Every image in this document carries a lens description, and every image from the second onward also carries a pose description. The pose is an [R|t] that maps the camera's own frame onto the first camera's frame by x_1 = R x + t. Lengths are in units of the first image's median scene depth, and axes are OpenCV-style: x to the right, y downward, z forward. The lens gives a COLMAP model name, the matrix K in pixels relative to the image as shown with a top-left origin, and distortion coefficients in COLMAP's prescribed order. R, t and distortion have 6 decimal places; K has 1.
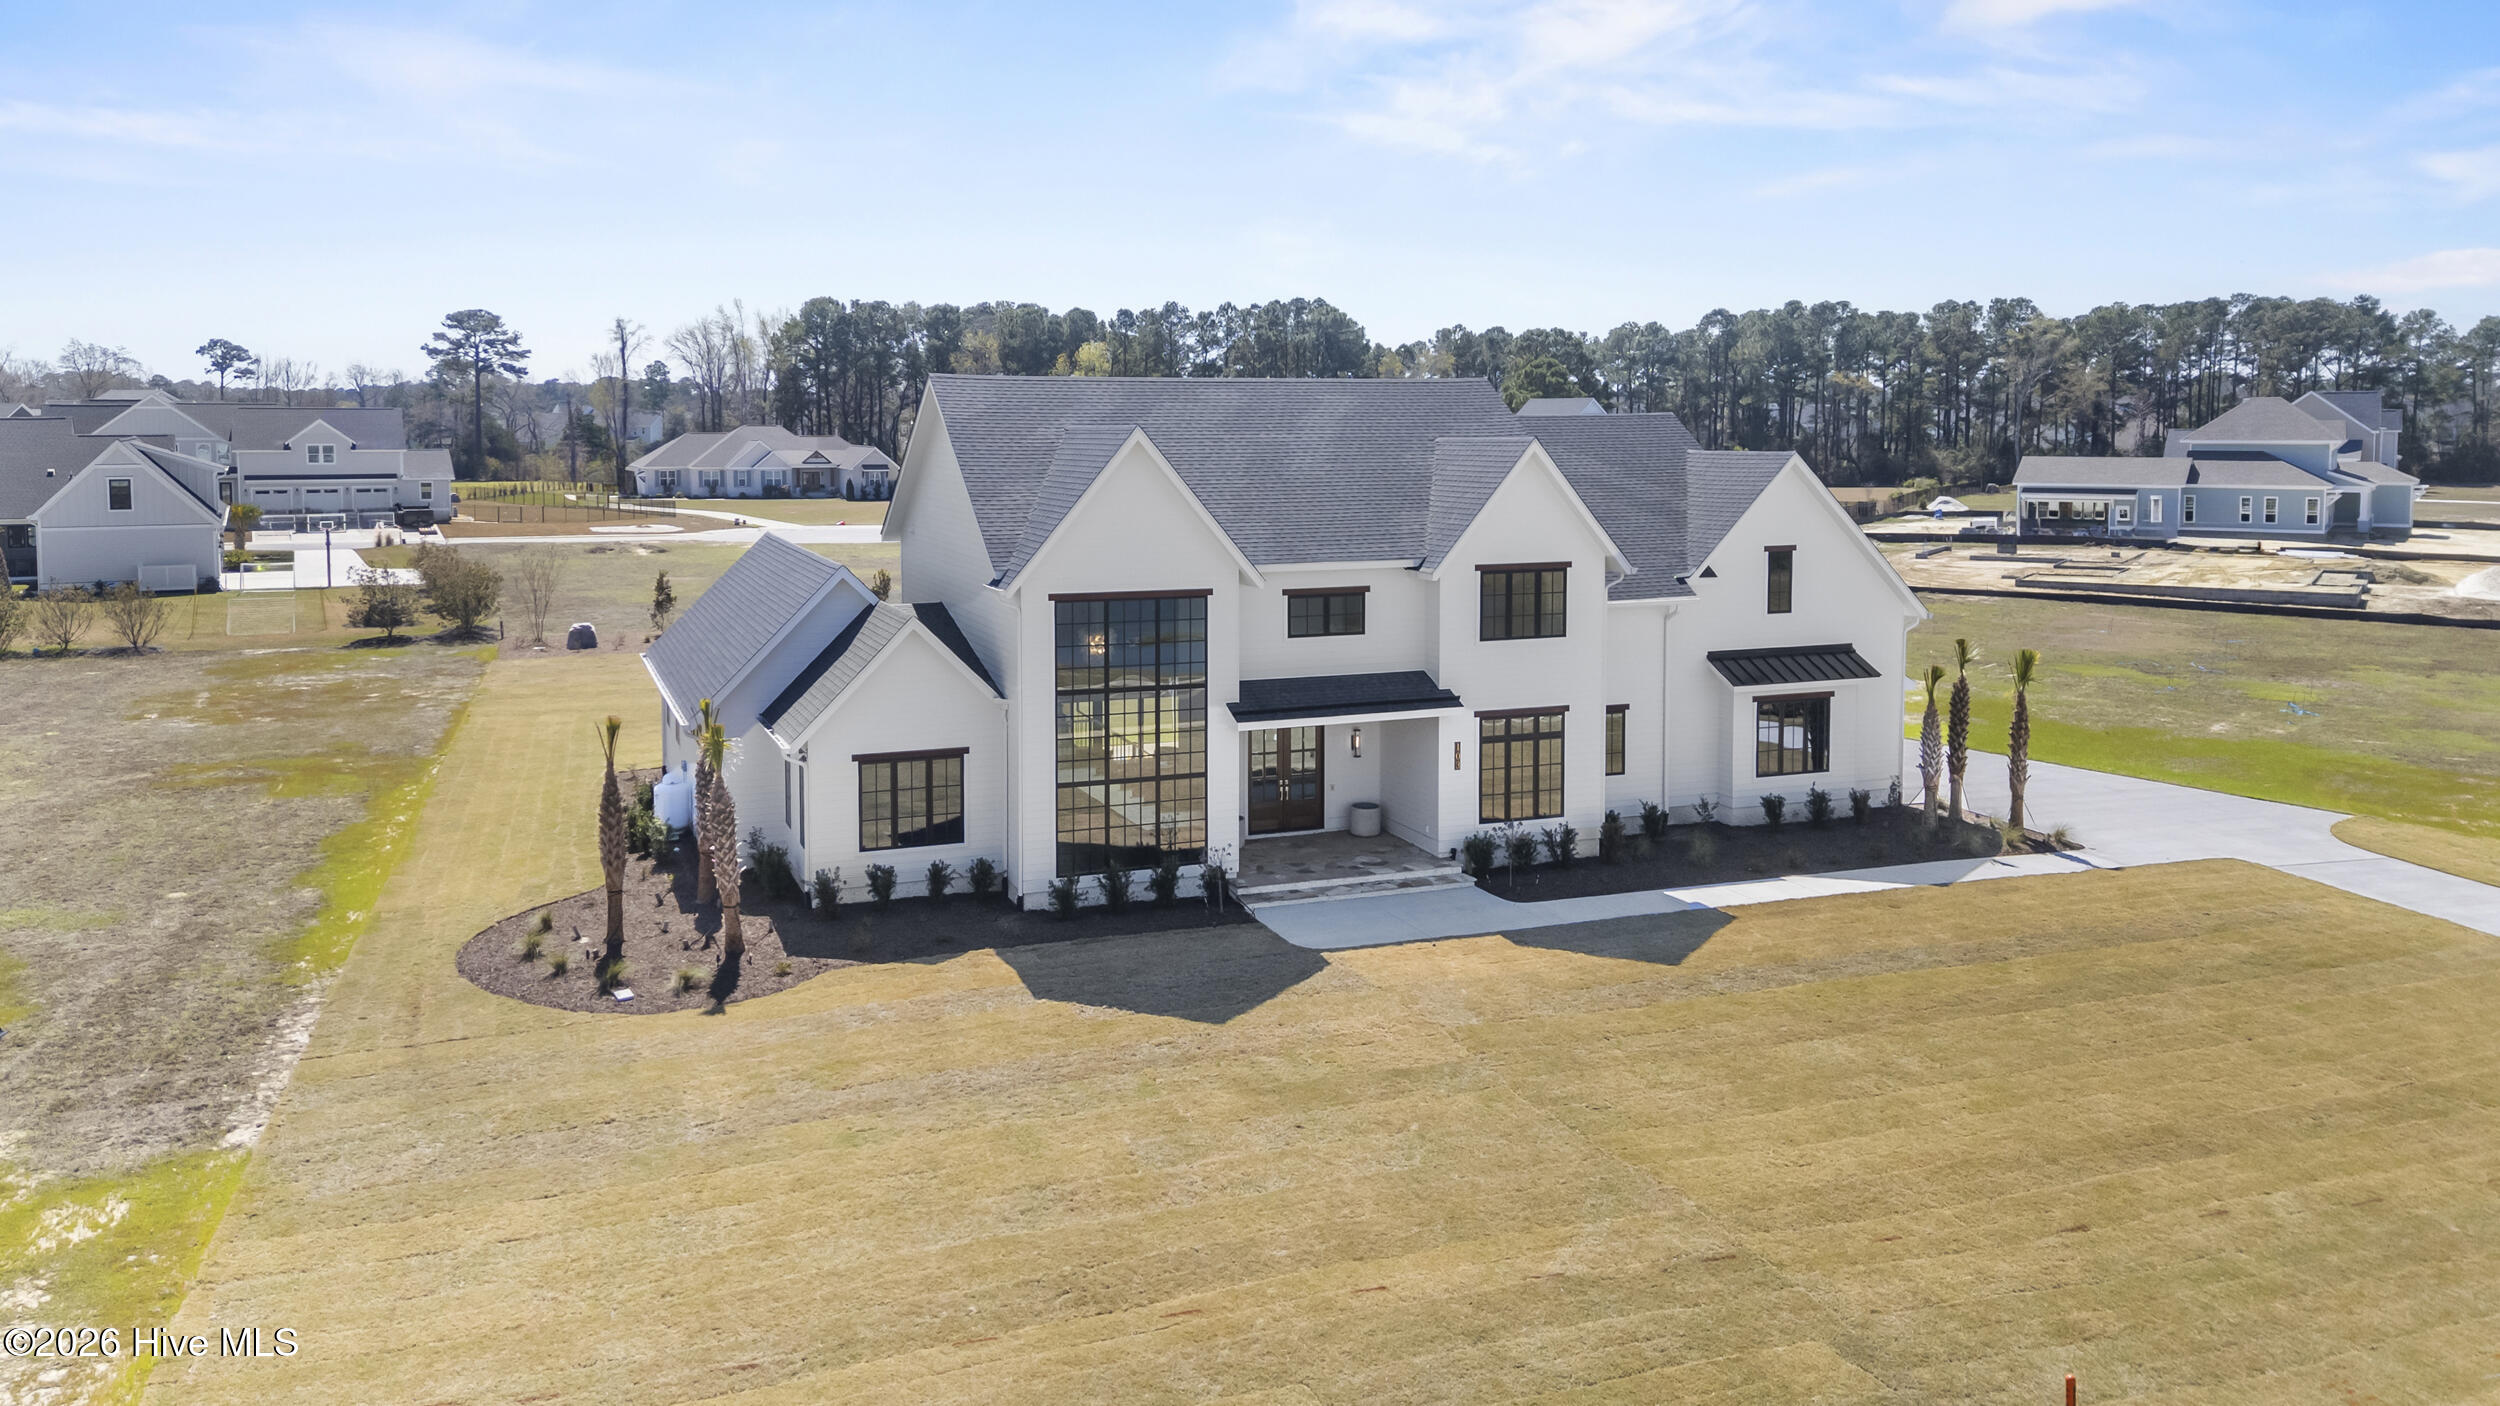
lens RADIAL K [[1861.7, 0, 1234.4], [0, 1861.7, 635.1], [0, 0, 1]] dist [0.110068, -0.152902]
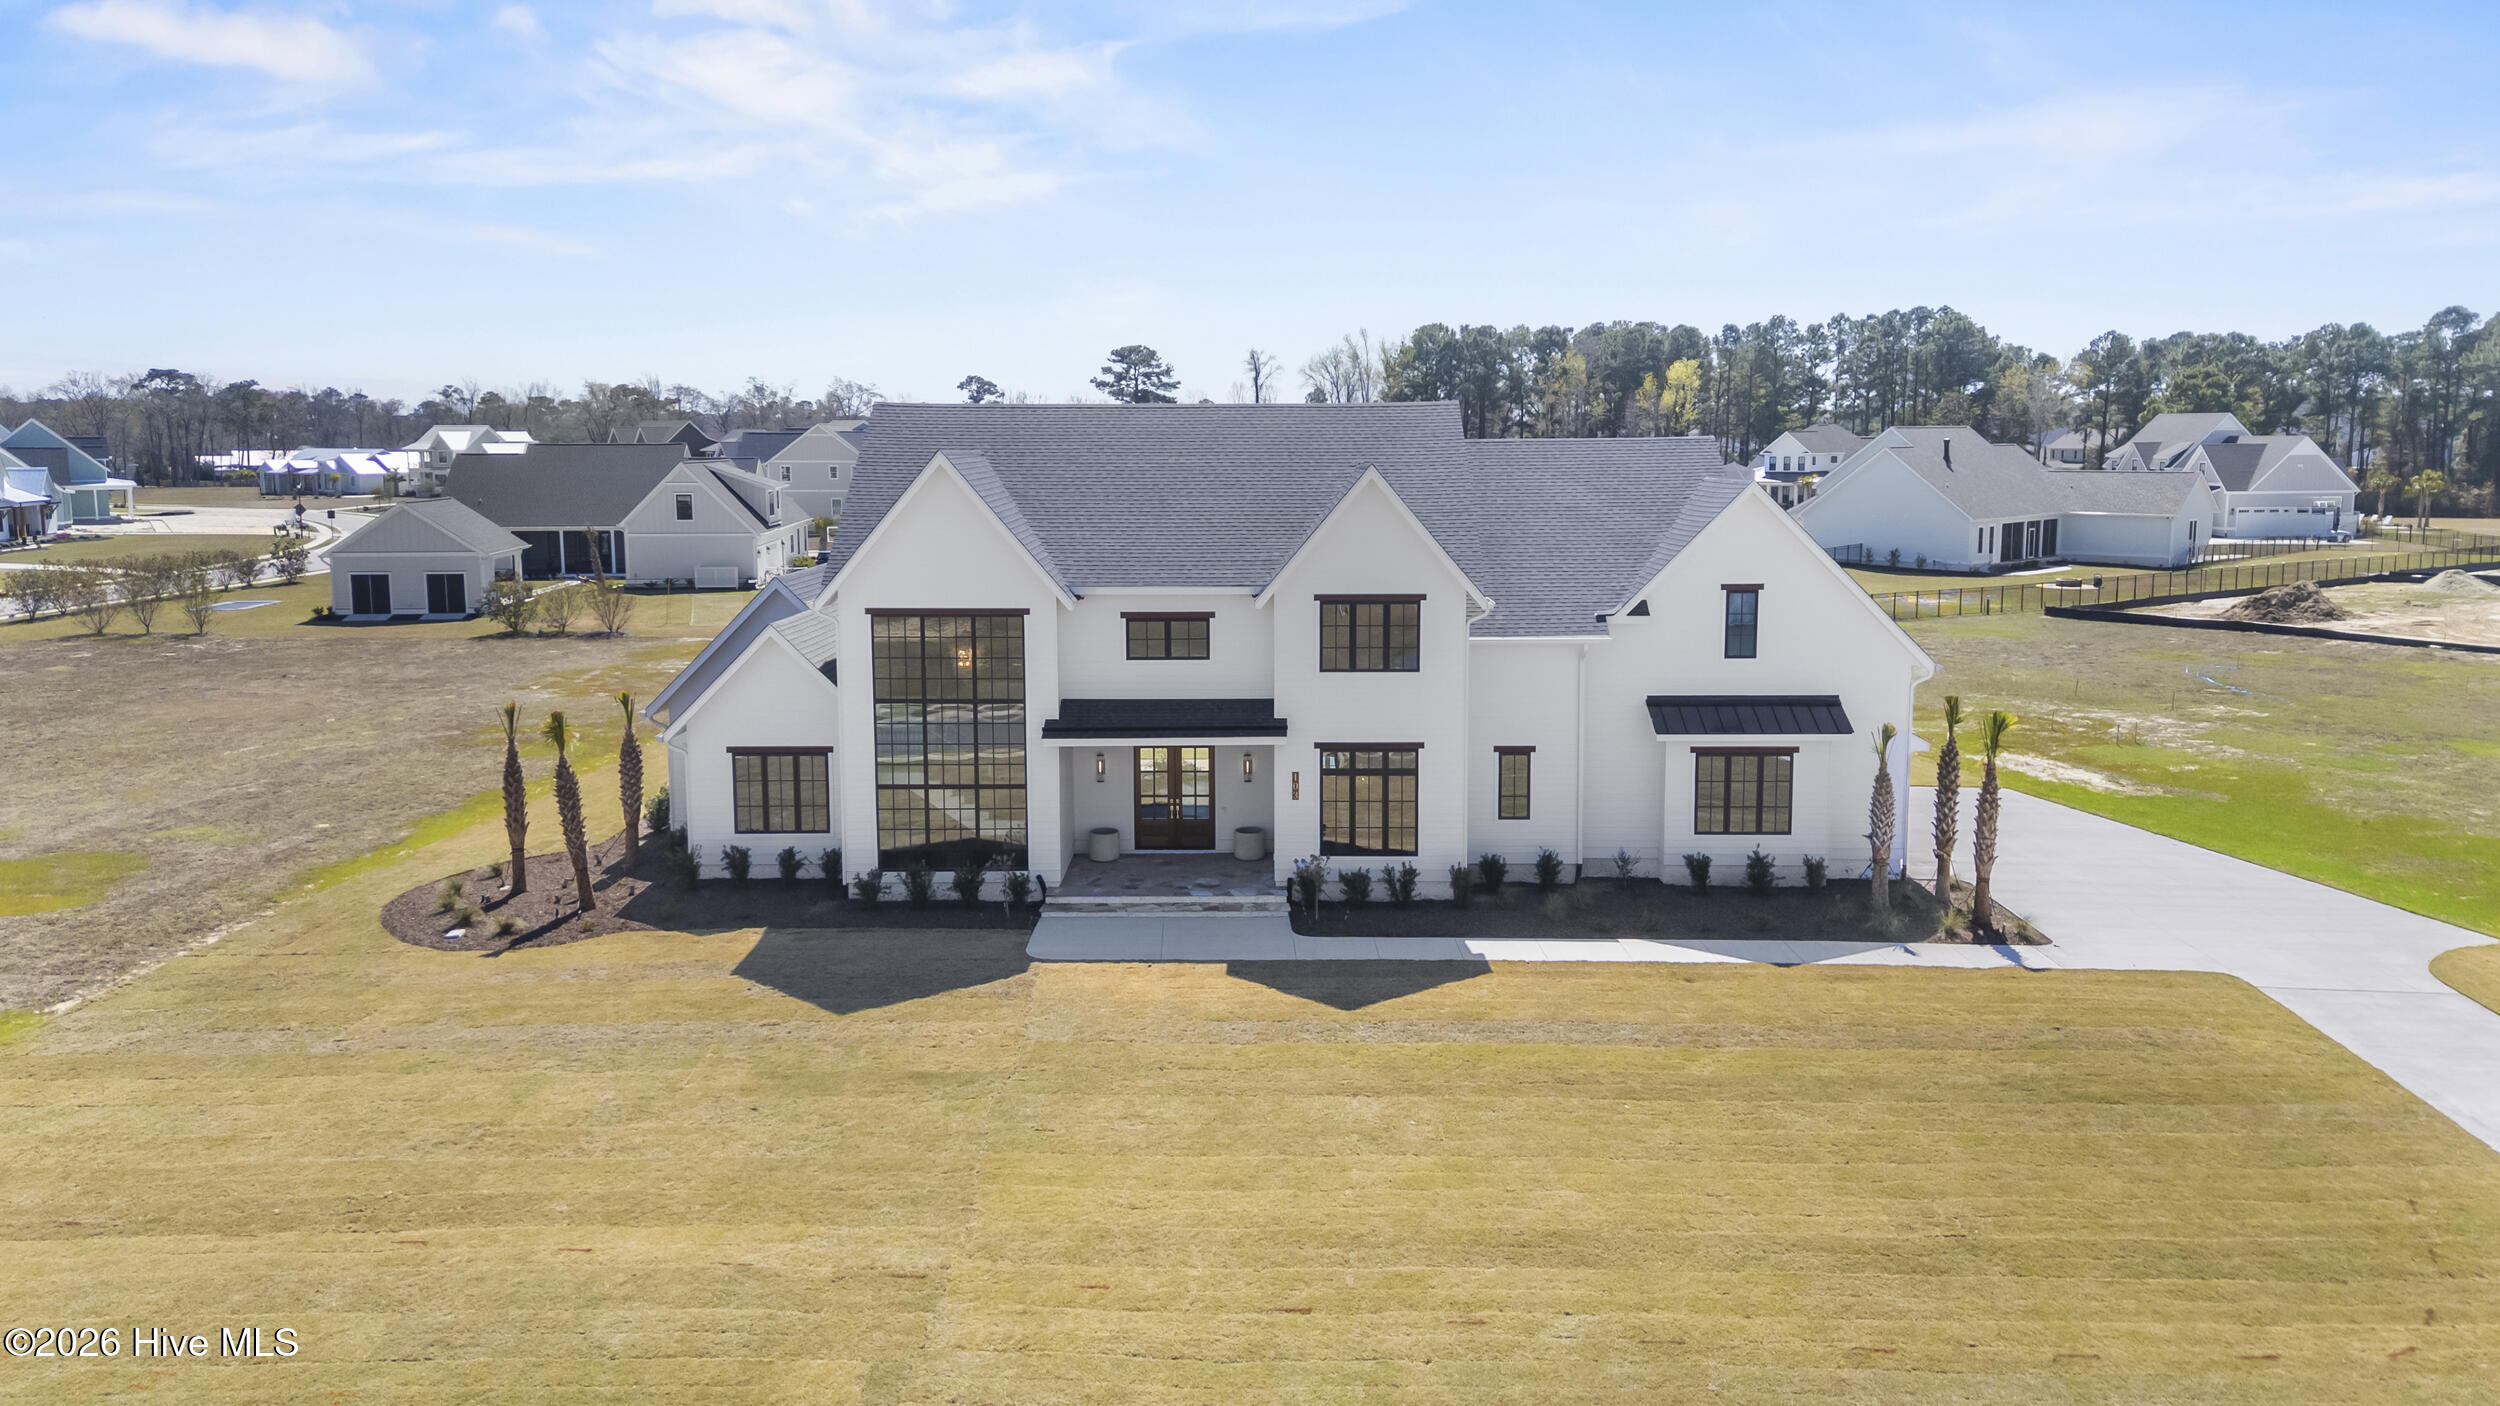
lens RADIAL K [[1826.3, 0, 1235.2], [0, 1826.3, 730.0], [0, 0, 1]] dist [0.099390, -0.143719]
pose [[0.925694, 0.056913, -0.373966, 0.445909], [-0.041385, 0.997920, 0.049428, -0.011572], [0.376001, -0.030278, 0.926124, 0.088947]]
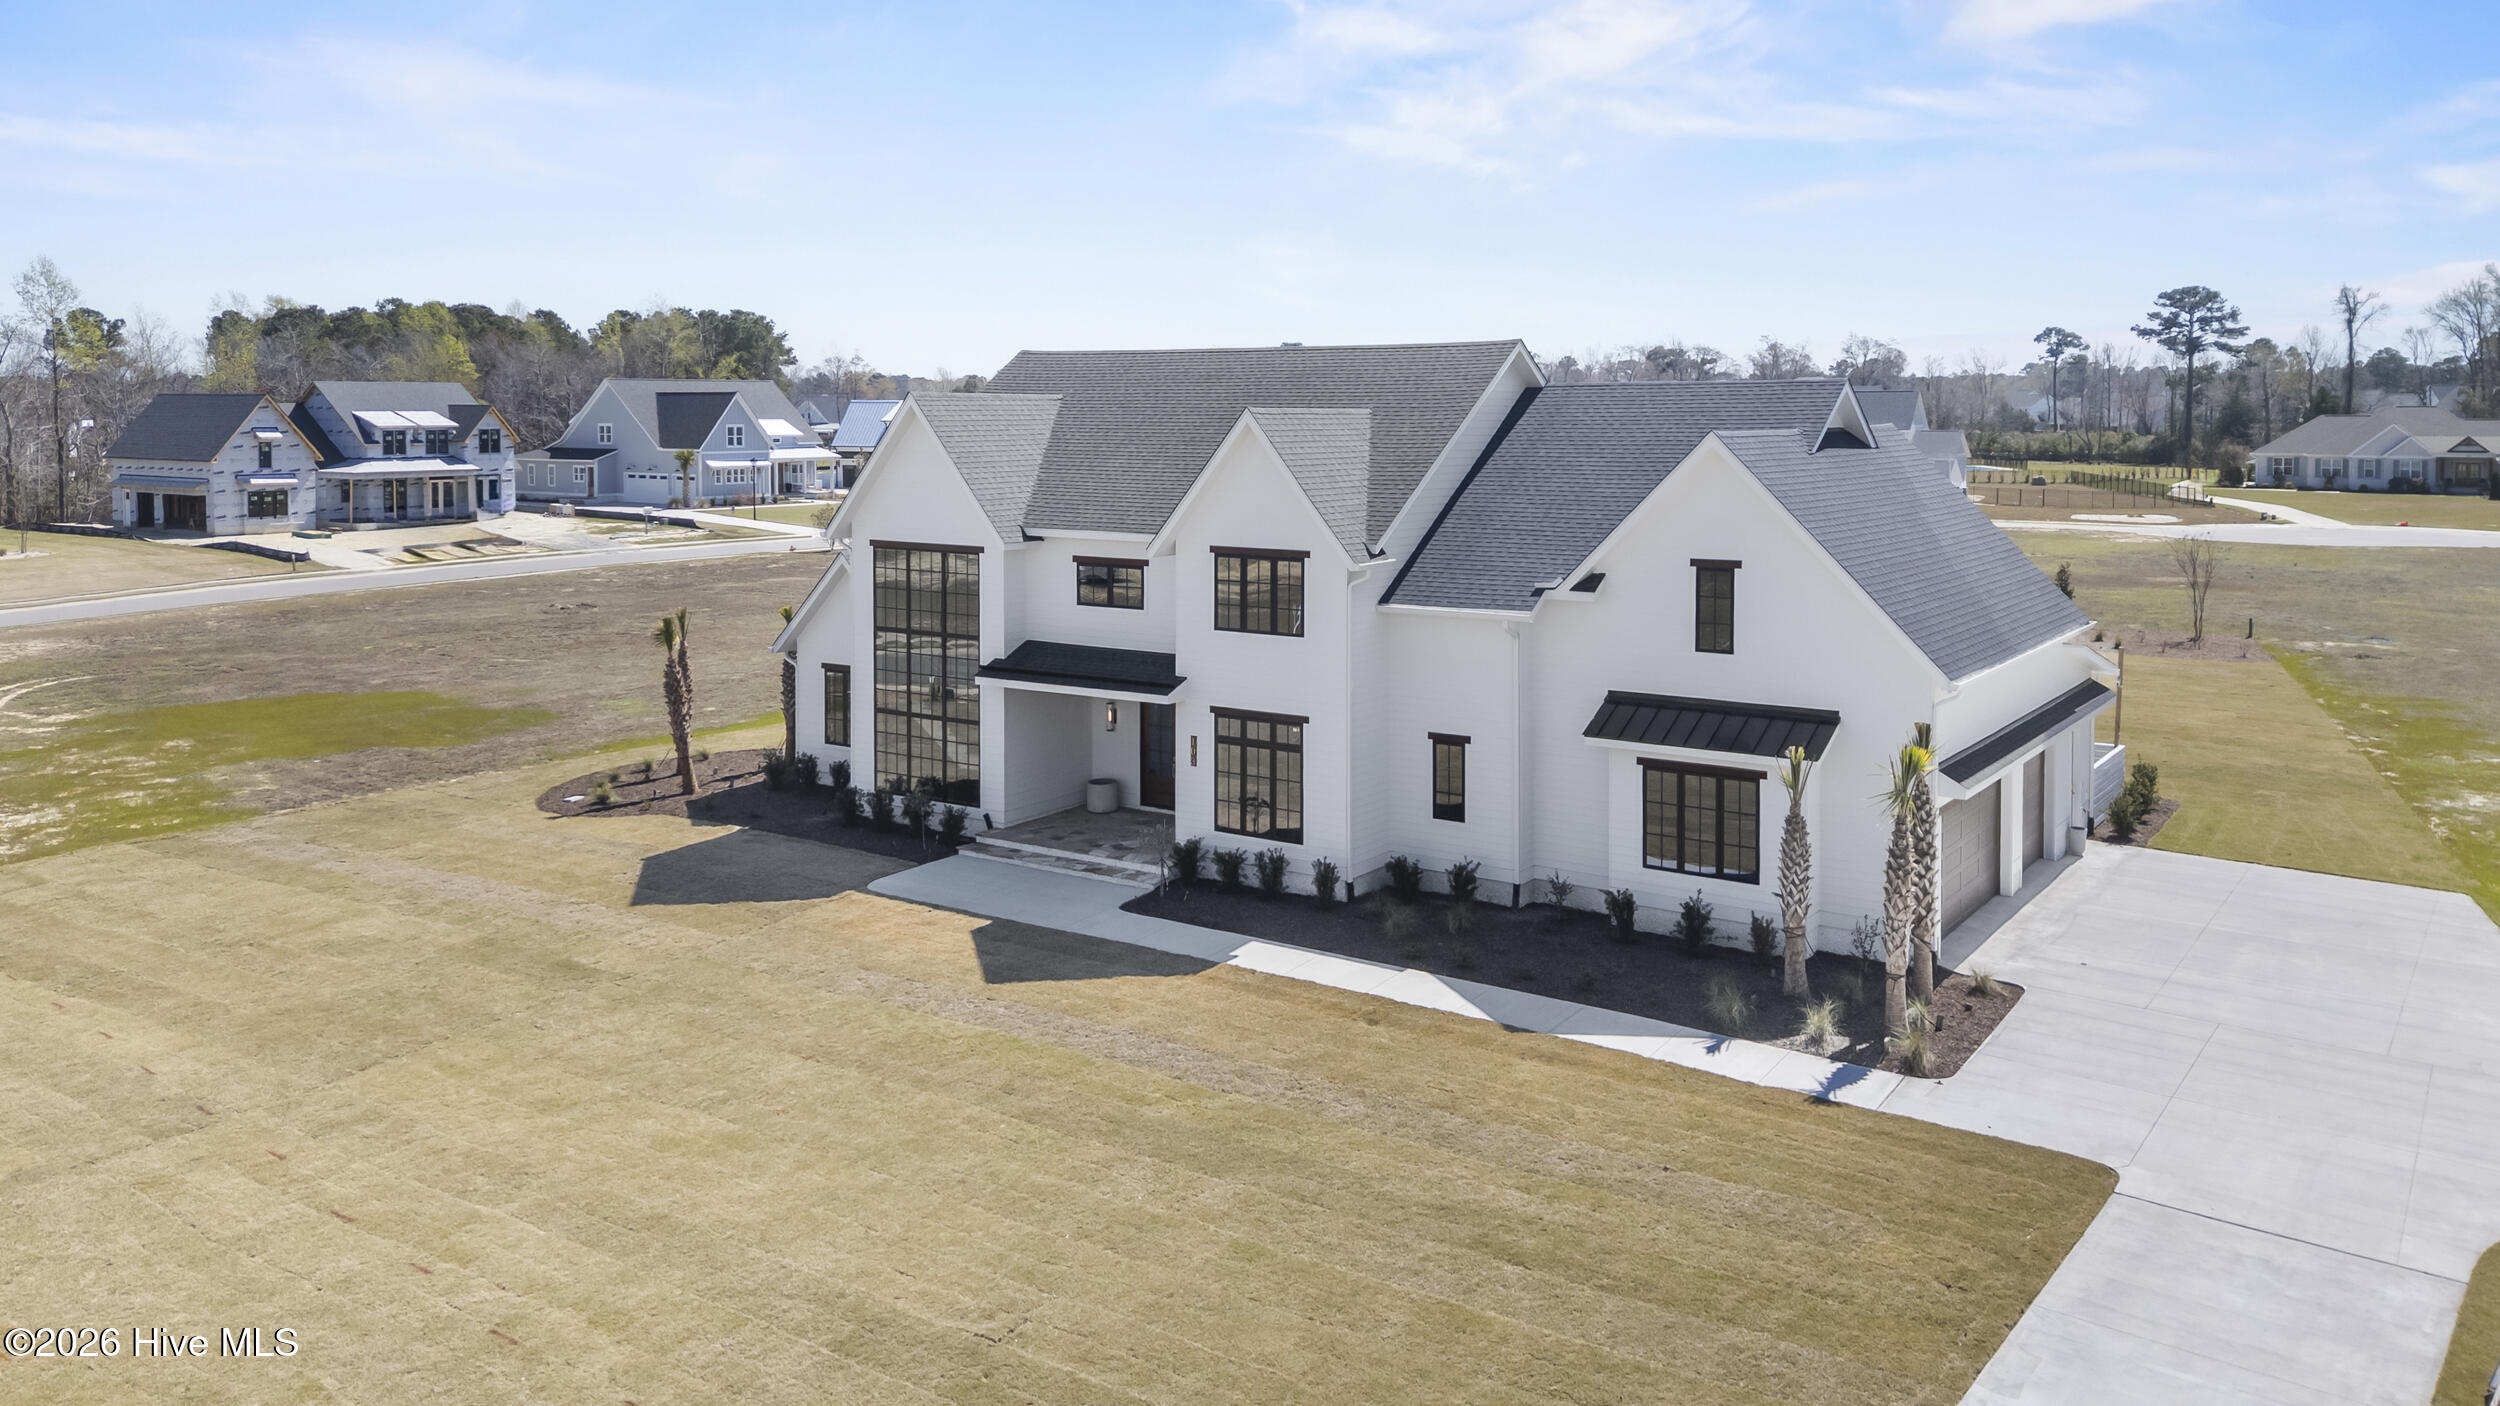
lens RADIAL K [[1861.7, 0, 1234.4], [0, 1861.7, 635.1], [0, 0, 1]] dist [0.110068, -0.152902]
pose [[0.553845, 0.102429, -0.826295, 0.874175], [-0.096456, 0.993616, 0.058518, -0.047405], [0.827014, 0.047292, 0.560189, 0.493100]]
